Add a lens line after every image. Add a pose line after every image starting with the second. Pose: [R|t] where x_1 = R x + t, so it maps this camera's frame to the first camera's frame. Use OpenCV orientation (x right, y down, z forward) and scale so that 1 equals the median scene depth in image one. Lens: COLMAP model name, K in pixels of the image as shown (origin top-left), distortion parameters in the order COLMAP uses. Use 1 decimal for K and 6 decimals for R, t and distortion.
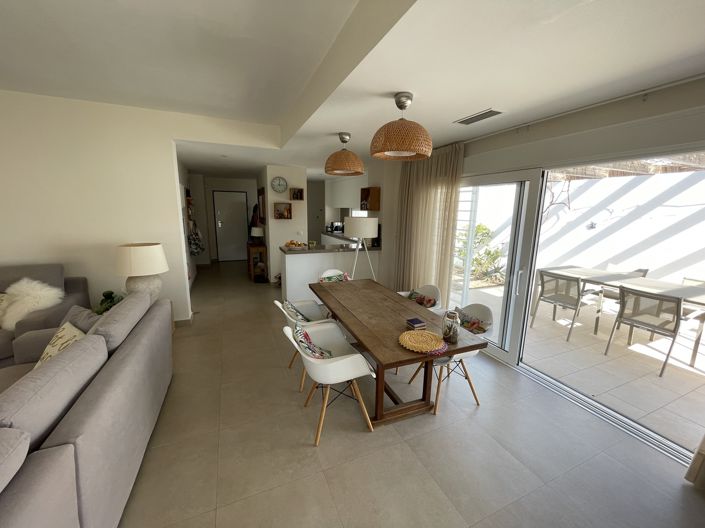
lens RADIAL K [[283.9, 0, 352.5], [0, 283.9, 264.0], [0, 0, 1]] dist [-0.002570, -0.000719]
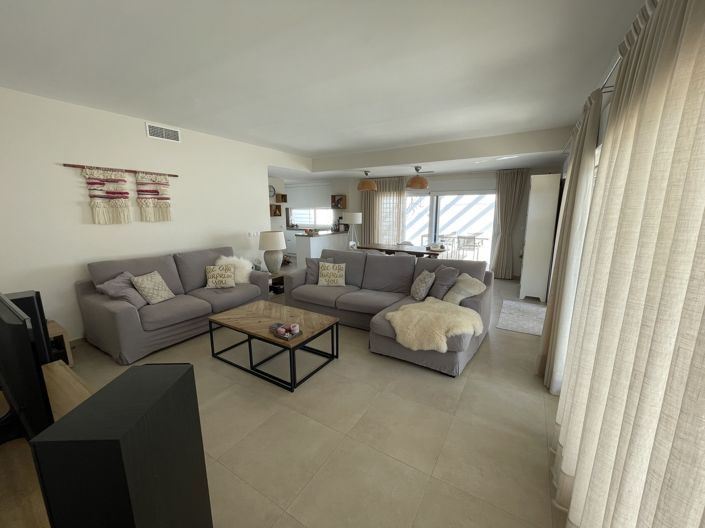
lens RADIAL K [[283.9, 0, 352.5], [0, 283.9, 264.0], [0, 0, 1]] dist [-0.002570, -0.000719]
pose [[0.820482, -0.125088, 0.557819, -1.439087], [0.123348, 0.991520, 0.040913, 0.116384], [-0.558207, 0.035237, 0.828953, -0.654459]]
